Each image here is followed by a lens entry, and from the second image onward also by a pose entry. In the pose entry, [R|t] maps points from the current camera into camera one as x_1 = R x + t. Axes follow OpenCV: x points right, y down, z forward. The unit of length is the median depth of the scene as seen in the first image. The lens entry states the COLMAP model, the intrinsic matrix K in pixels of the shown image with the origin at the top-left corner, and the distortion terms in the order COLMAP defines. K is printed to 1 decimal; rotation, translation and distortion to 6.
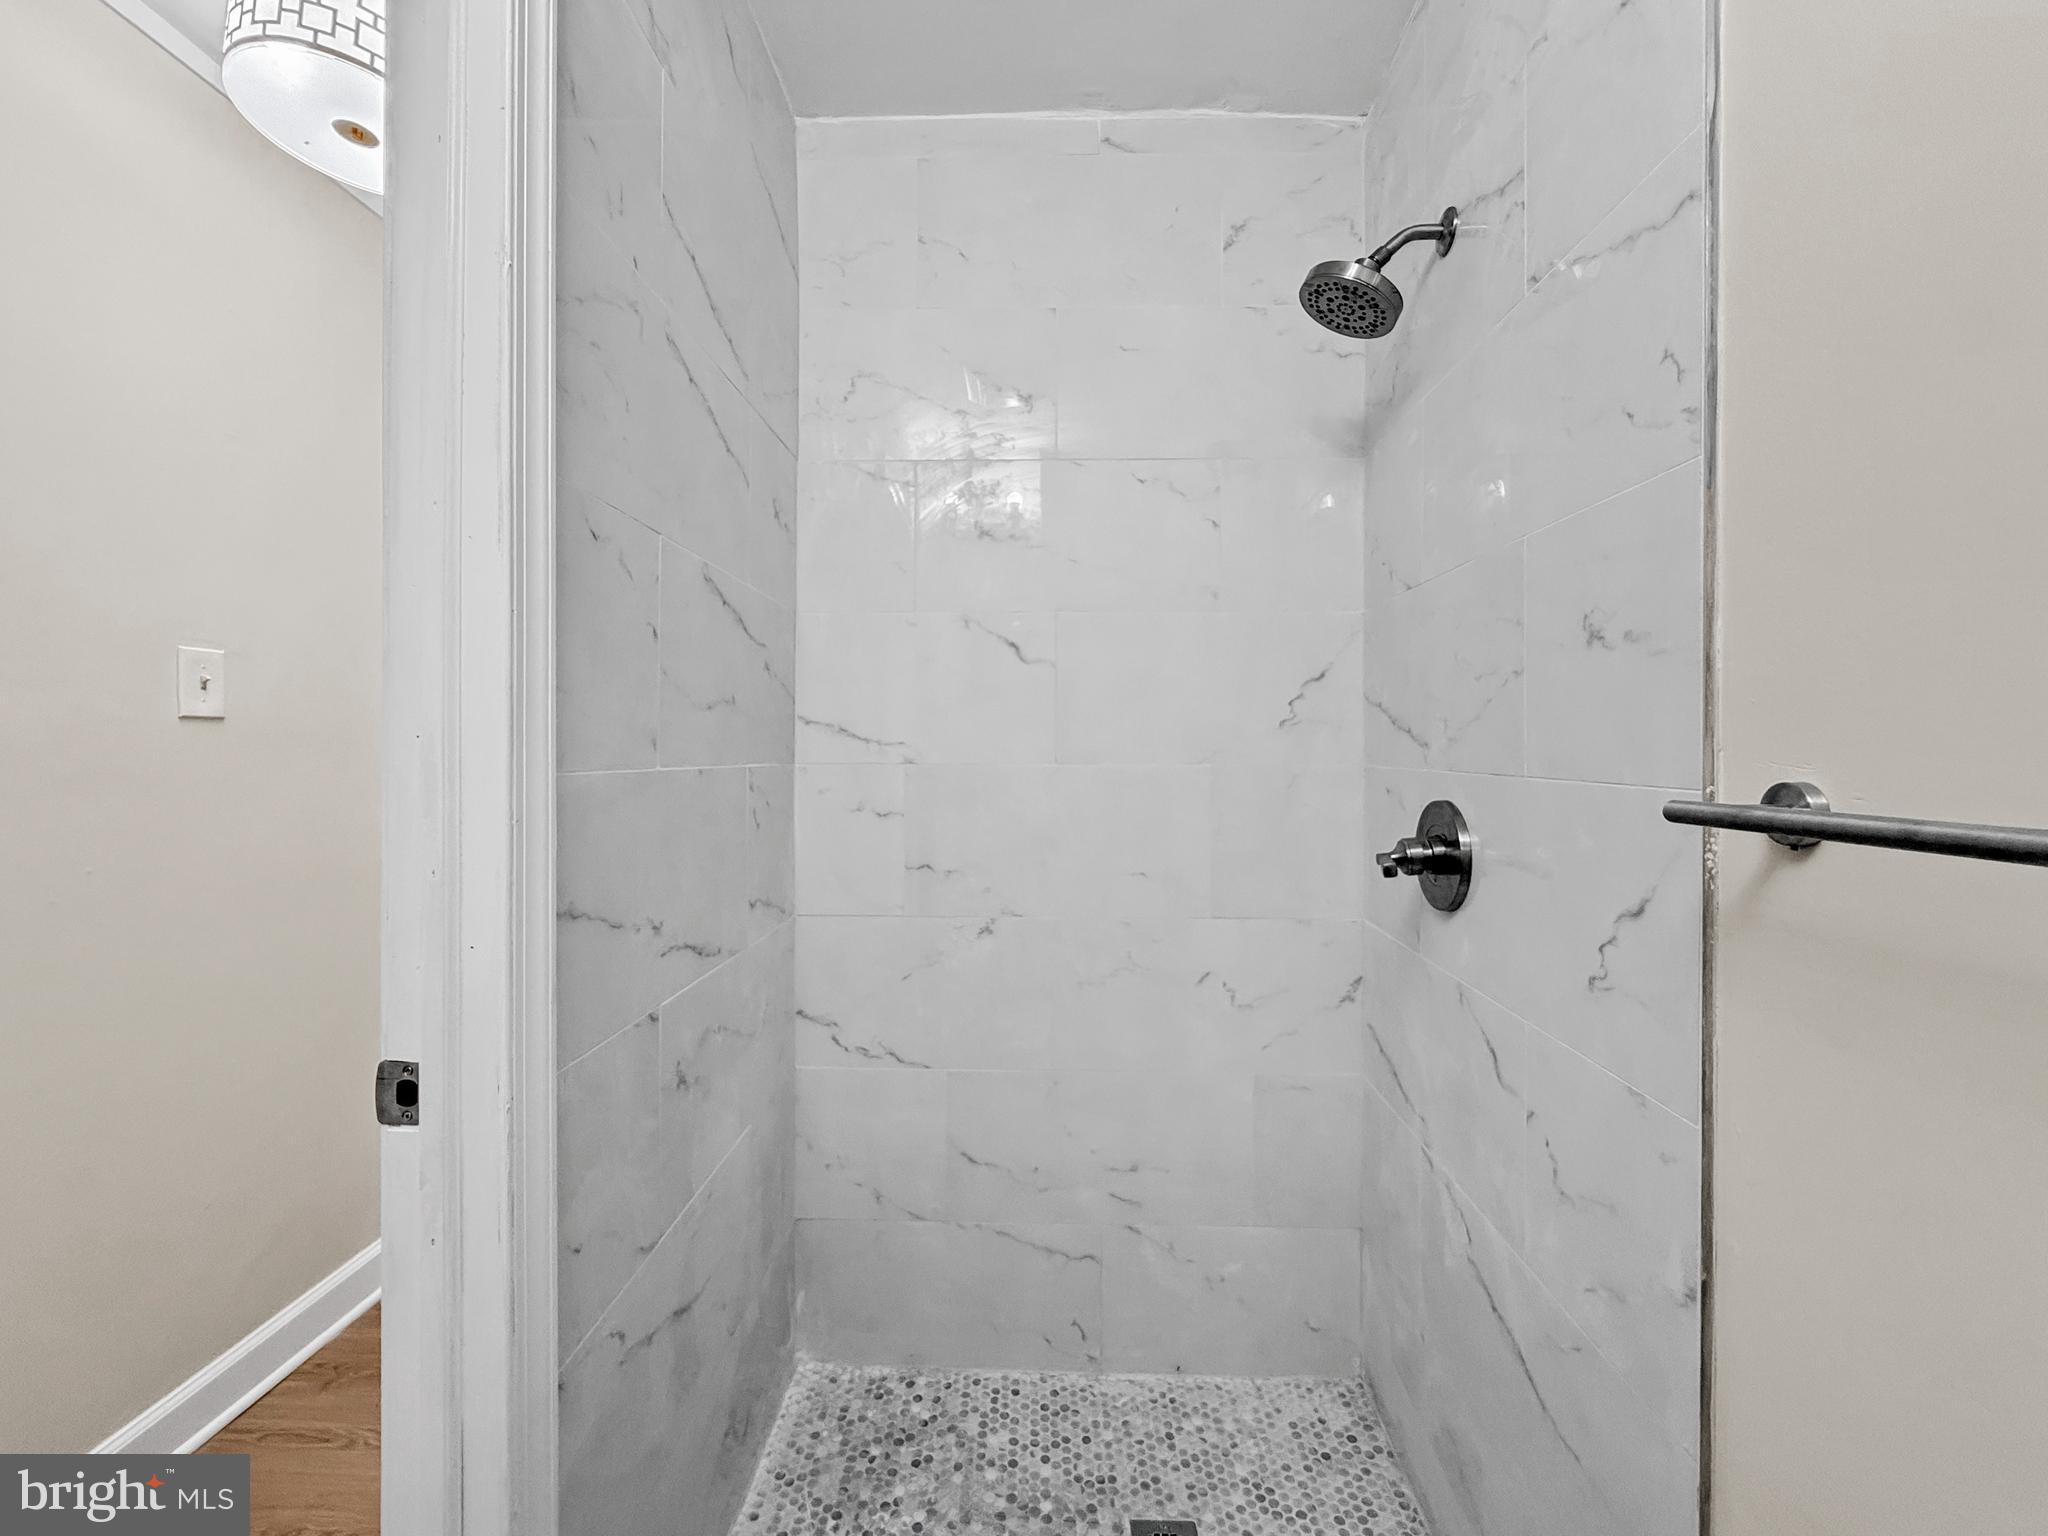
lens RADIAL K [[830.3, 0, 1017.4], [0, 830.3, 749.4], [0, 0, 1]] dist [0.000703, 0.000232]
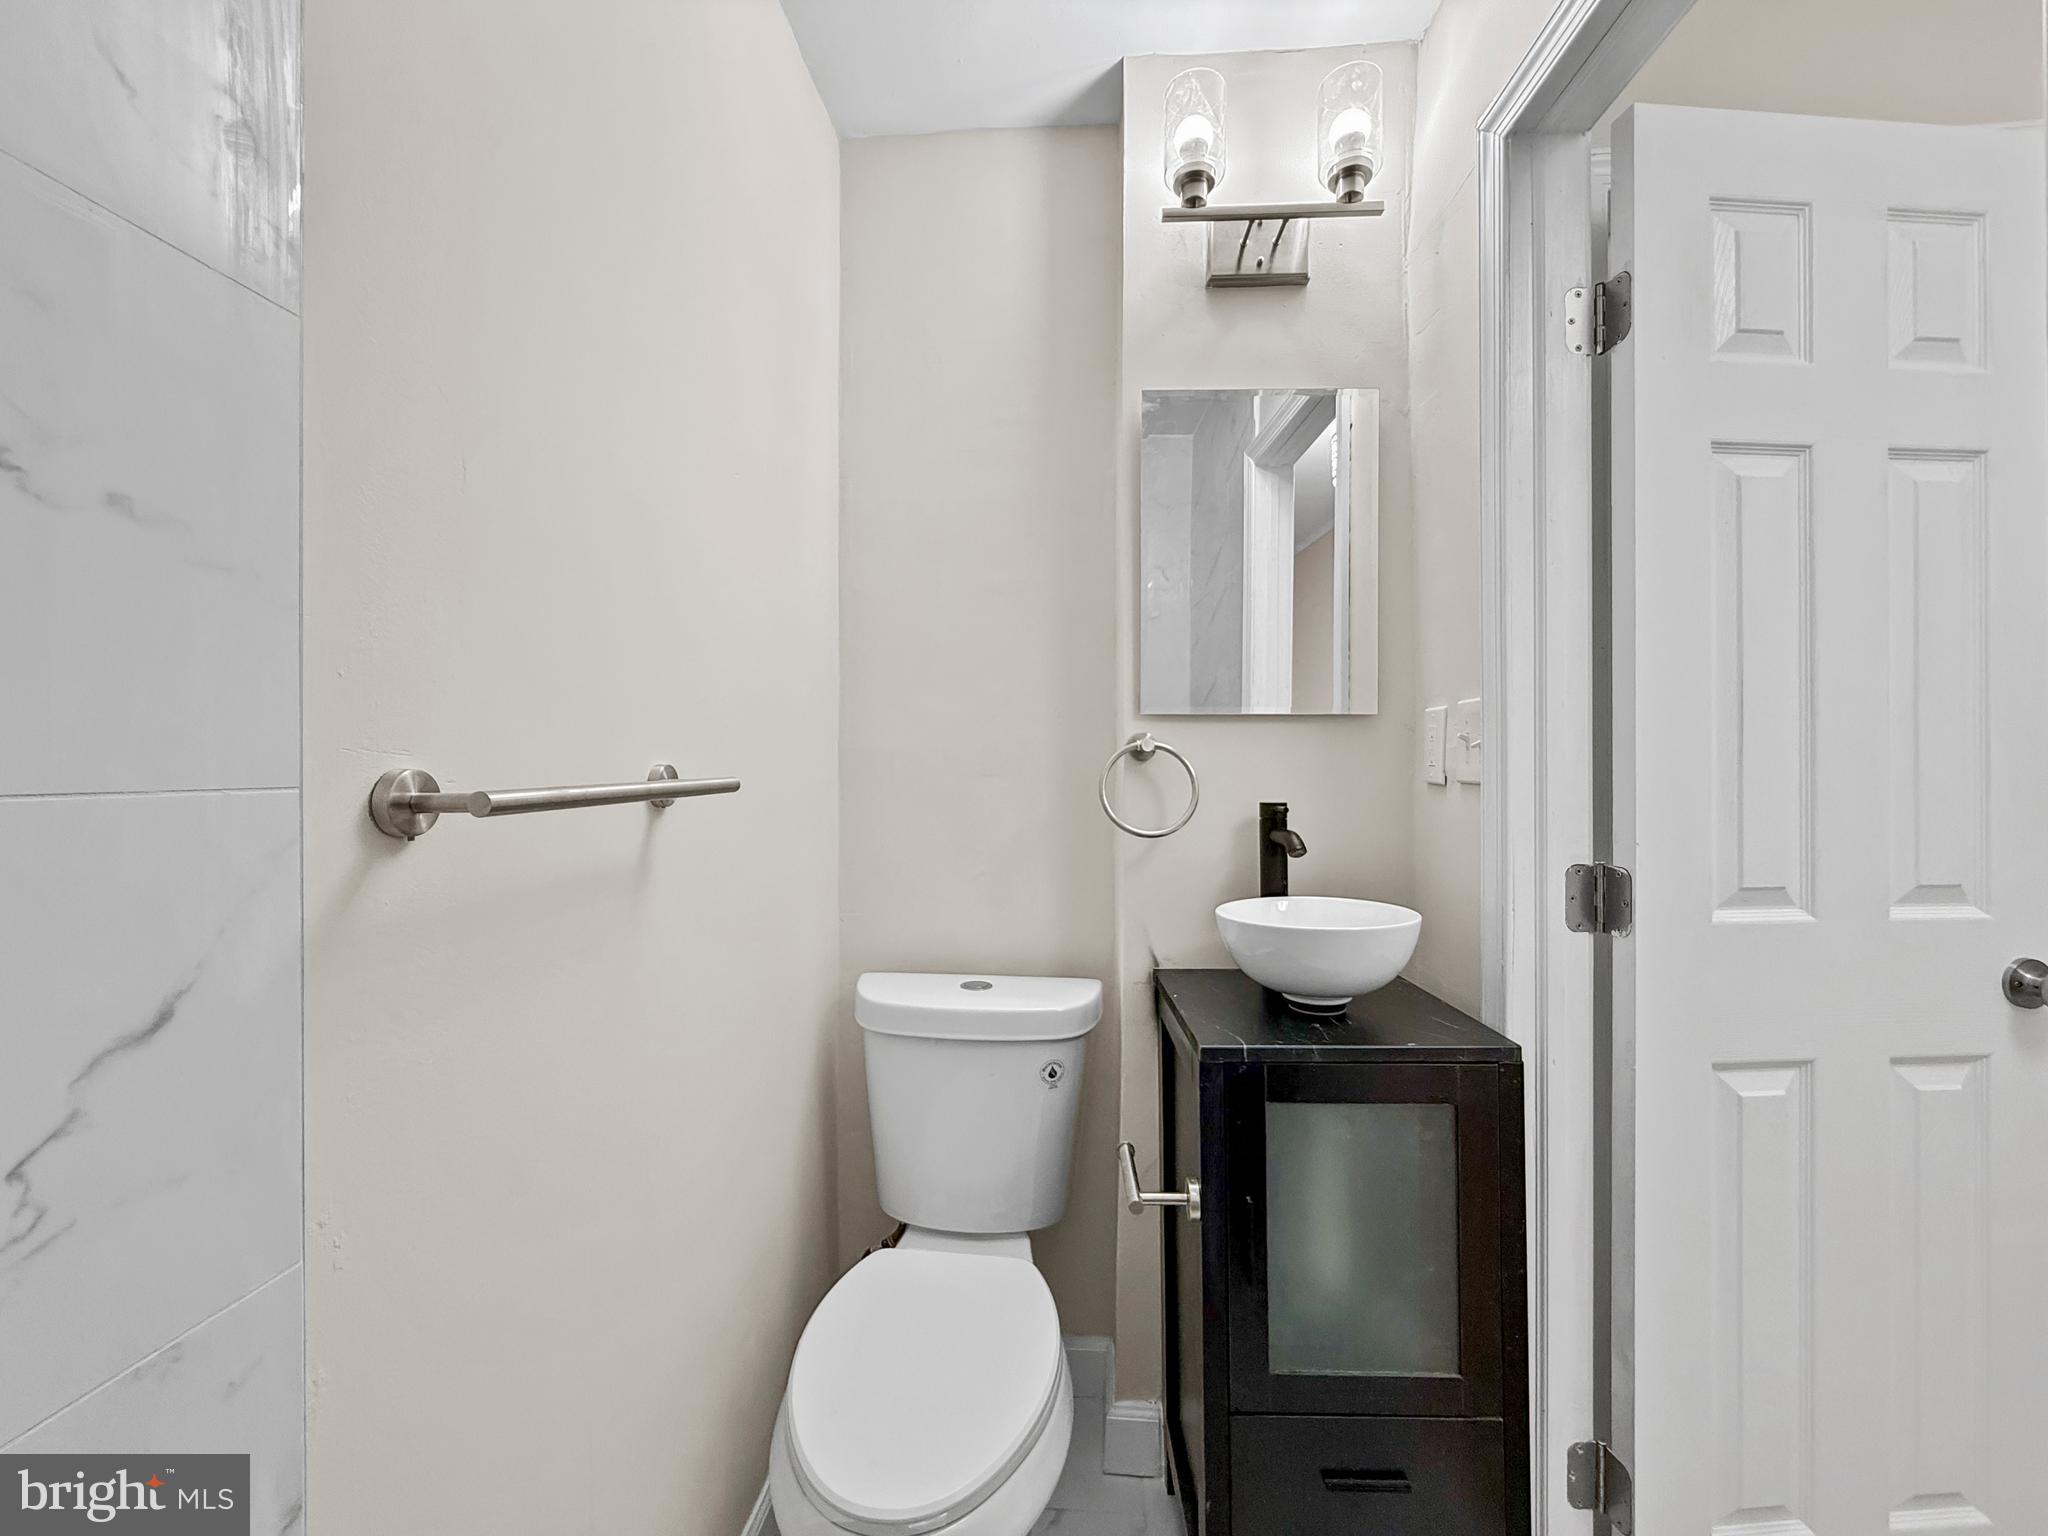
lens RADIAL K [[822.9, 0, 1019.5], [0, 822.9, 762.4], [0, 0, 1]] dist [-0.000662, 0.000205]
pose [[-0.999698, 0.000806, 0.024550, 0.161187], [0.000869, 0.999996, 0.002548, 0.022344], [-0.024548, 0.002568, -0.999695, 1.449049]]
